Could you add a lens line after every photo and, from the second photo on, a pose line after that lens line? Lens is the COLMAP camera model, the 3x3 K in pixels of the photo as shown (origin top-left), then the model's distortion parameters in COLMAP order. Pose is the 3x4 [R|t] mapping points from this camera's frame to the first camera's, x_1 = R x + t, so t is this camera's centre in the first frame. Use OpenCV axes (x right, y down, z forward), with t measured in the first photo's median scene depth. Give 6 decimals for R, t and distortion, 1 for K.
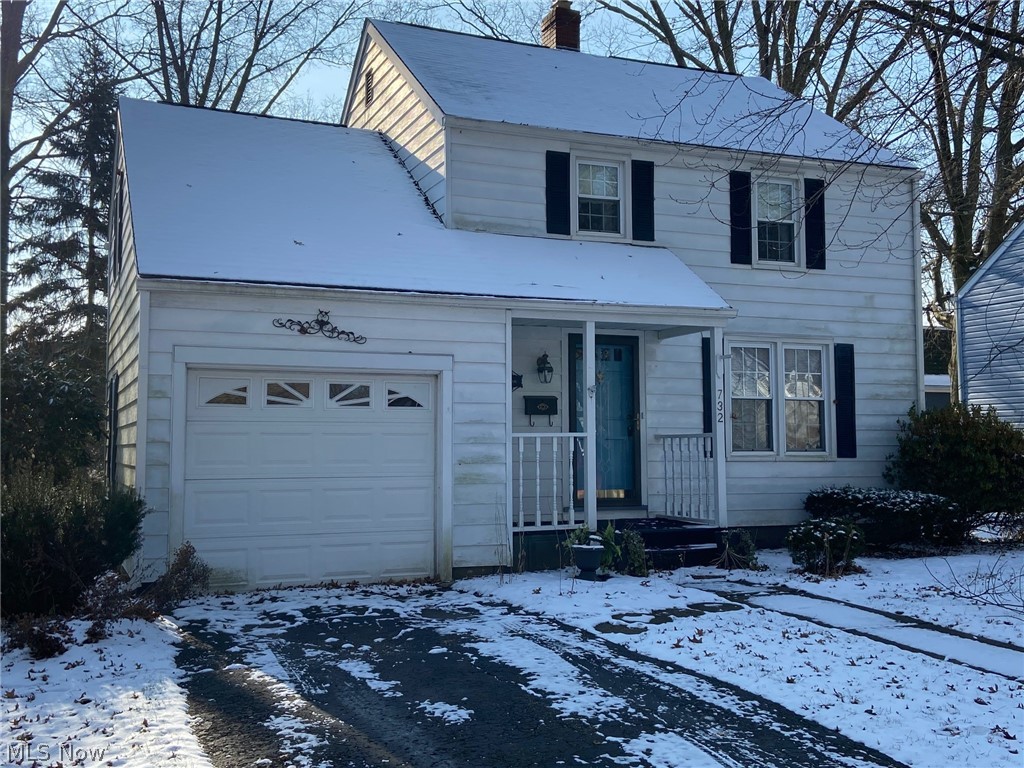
lens RADIAL K [[1088.7, 0, 512.0], [0, 1088.7, 384.0], [0, 0, 1]] dist [0.126830, 0.014850]
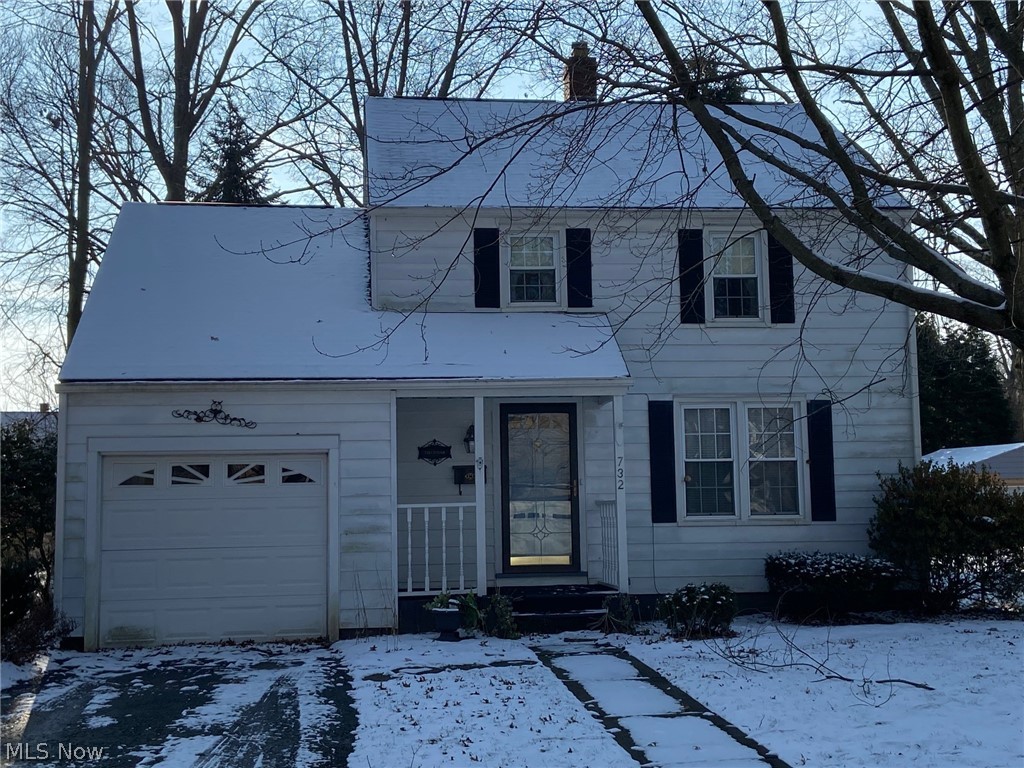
lens RADIAL K [[1405.0, 0, 512.0], [0, 1405.0, 384.0], [0, 0, 1]] dist [0.125086, -0.016891]
pose [[0.961618, -0.037077, -0.271874, 0.487028], [0.030513, 0.999133, -0.028331, -0.031028], [0.272688, 0.018948, 0.961916, -0.309959]]
